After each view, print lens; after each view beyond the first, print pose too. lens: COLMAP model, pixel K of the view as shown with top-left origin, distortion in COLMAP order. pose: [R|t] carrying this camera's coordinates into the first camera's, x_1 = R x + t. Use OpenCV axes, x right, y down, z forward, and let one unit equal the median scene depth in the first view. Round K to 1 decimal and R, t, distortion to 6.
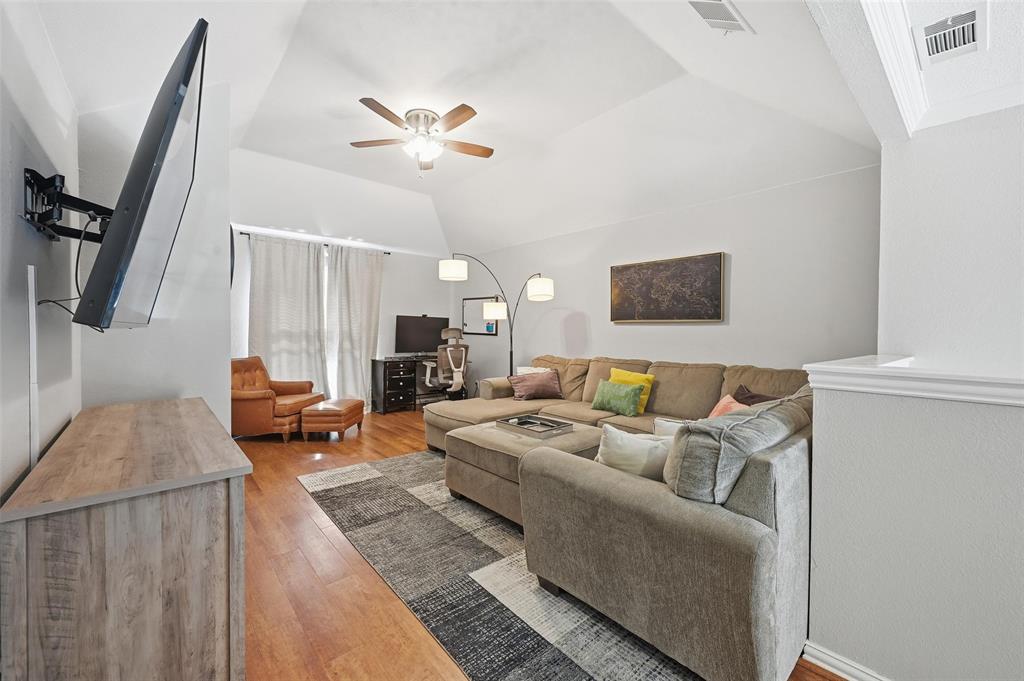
lens RADIAL K [[412.3, 0, 511.7], [0, 412.3, 332.9], [0, 0, 1]] dist [0.000638, 0.000336]
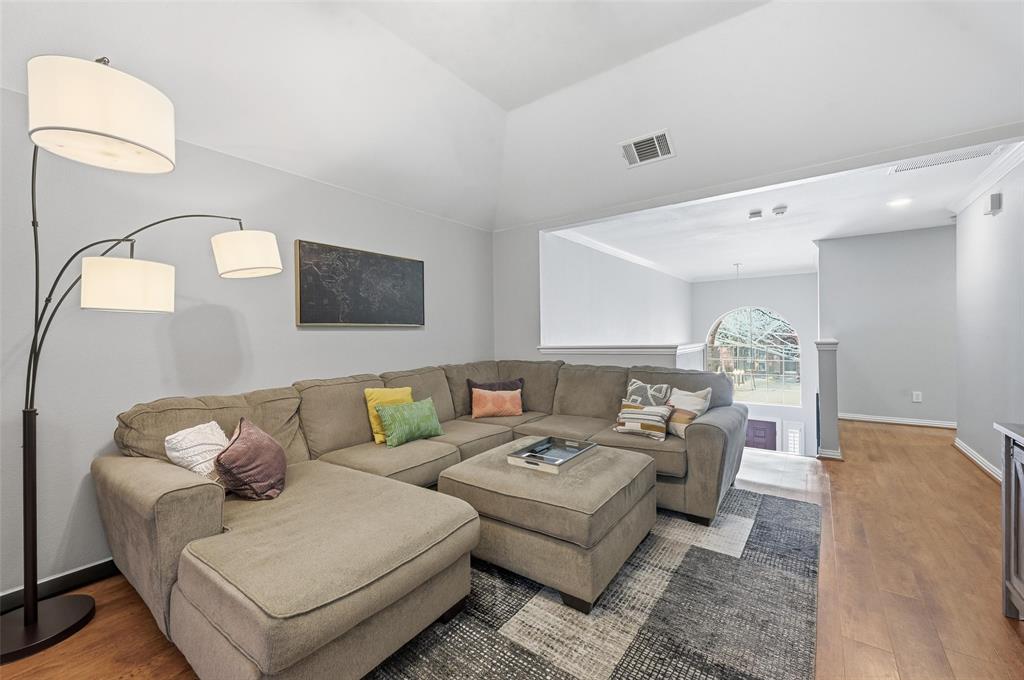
lens RADIAL K [[412.3, 0, 511.7], [0, 412.3, 332.4], [0, 0, 1]] dist [0.000638, 0.000336]
pose [[-0.213804, 0.000571, 0.976876, -0.577403], [0.027266, 0.999614, 0.005383, -0.011859], [-0.976496, 0.027786, -0.213737, 1.008747]]
